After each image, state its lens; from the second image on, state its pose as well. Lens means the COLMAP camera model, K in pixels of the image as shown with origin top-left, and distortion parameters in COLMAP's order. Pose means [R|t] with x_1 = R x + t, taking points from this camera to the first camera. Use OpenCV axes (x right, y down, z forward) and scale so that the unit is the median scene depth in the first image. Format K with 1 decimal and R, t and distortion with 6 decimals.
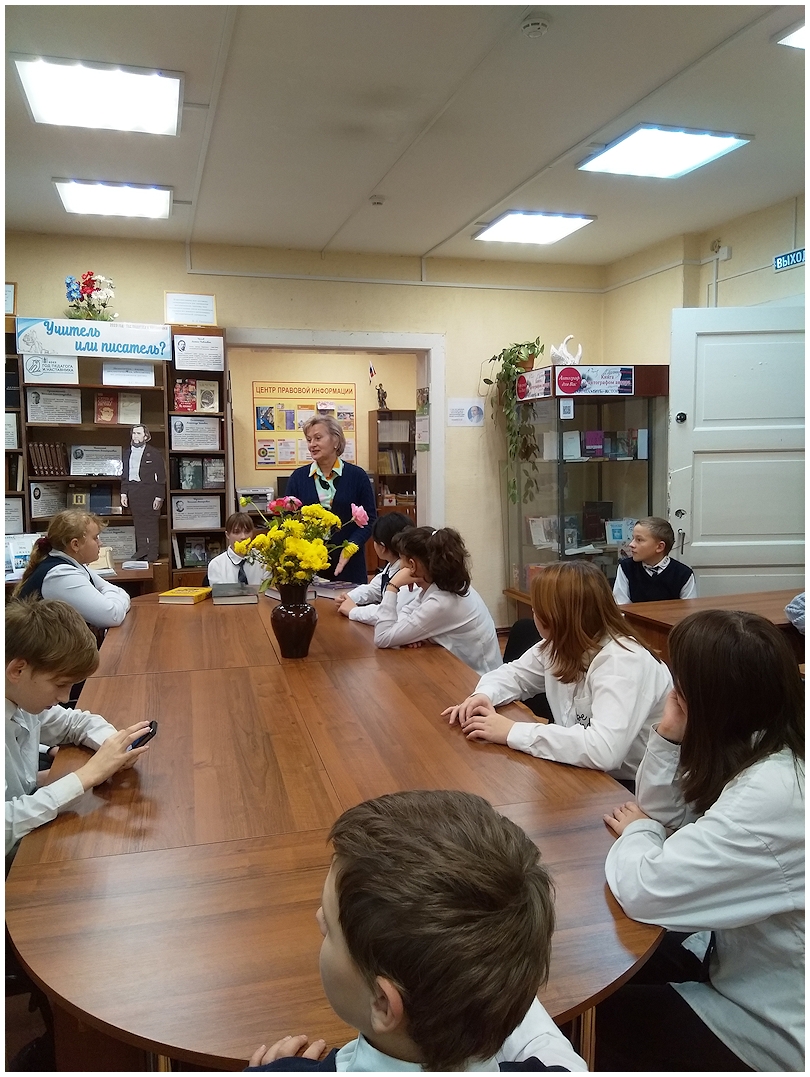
lens RADIAL K [[830.8, 0, 409.7], [0, 830.8, 534.5], [0, 0, 1]] dist [0.066594, -0.079747]
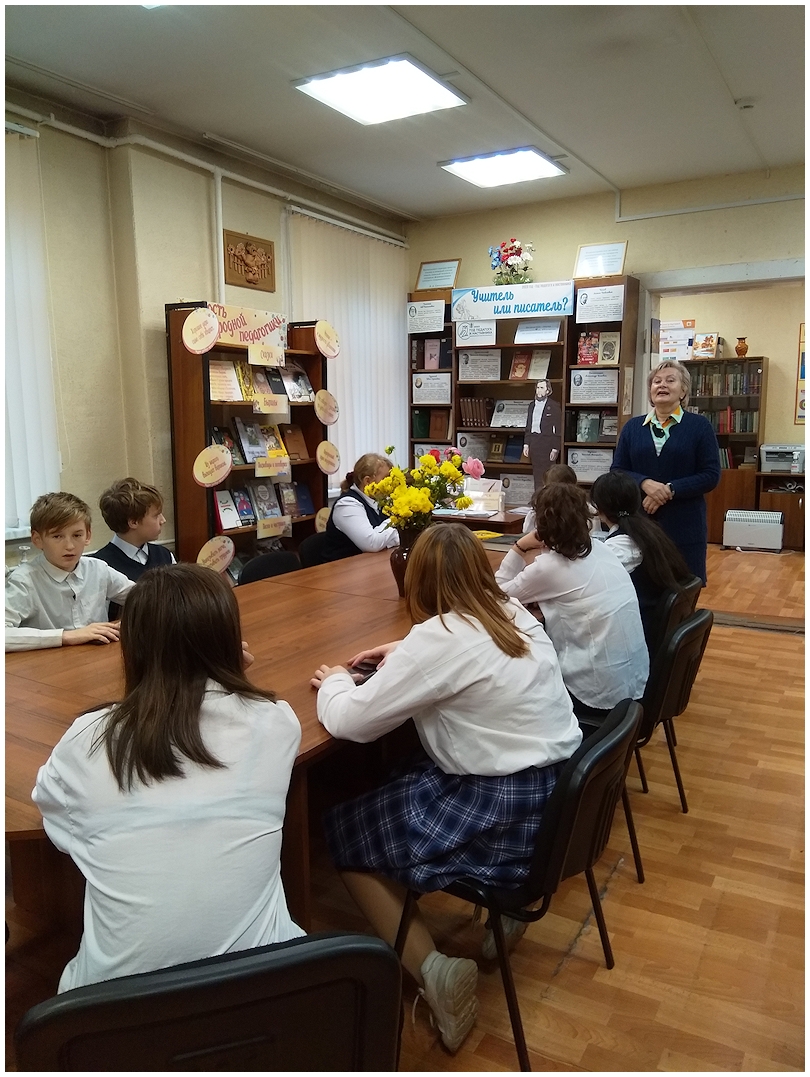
lens RADIAL K [[830.8, 0, 409.3], [0, 830.8, 542.4], [0, 0, 1]] dist [0.066594, -0.079747]
pose [[0.674722, 0.115887, -0.728917, 0.358742], [-0.070396, 0.993198, 0.092743, -0.012095], [0.734707, -0.011263, 0.678291, 0.154085]]
